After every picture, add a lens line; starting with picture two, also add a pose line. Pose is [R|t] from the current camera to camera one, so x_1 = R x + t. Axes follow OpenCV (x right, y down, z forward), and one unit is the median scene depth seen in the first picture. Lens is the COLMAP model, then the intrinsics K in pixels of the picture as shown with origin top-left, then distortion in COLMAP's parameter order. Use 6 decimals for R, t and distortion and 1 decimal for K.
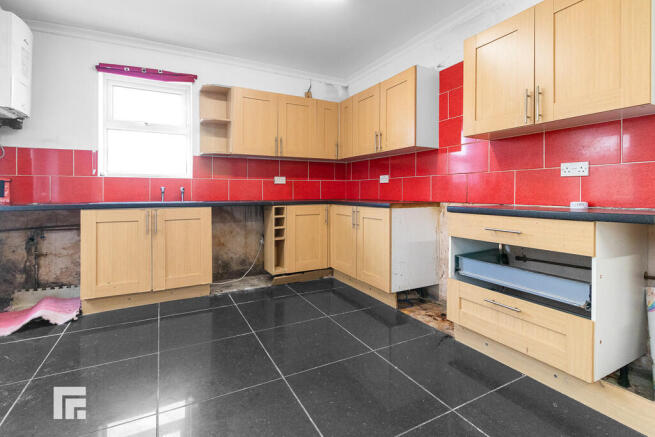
lens RADIAL K [[319.0, 0, 327.2], [0, 319.0, 195.6], [0, 0, 1]] dist [0.000718, 0.000043]
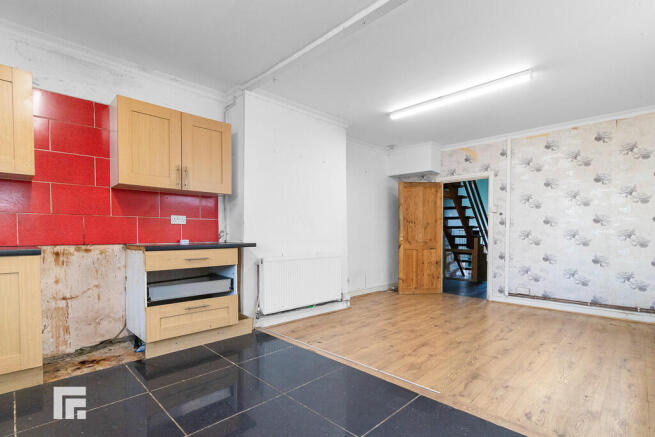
lens RADIAL K [[310.3, 0, 326.8], [0, 310.3, 241.2], [0, 0, 1]] dist [-0.002556, -0.000372]
pose [[-0.292544, -0.019028, 0.956063, -0.884806], [0.006704, 0.999737, 0.021948, -0.003308], [-0.956229, 0.012830, -0.292339, 0.695894]]
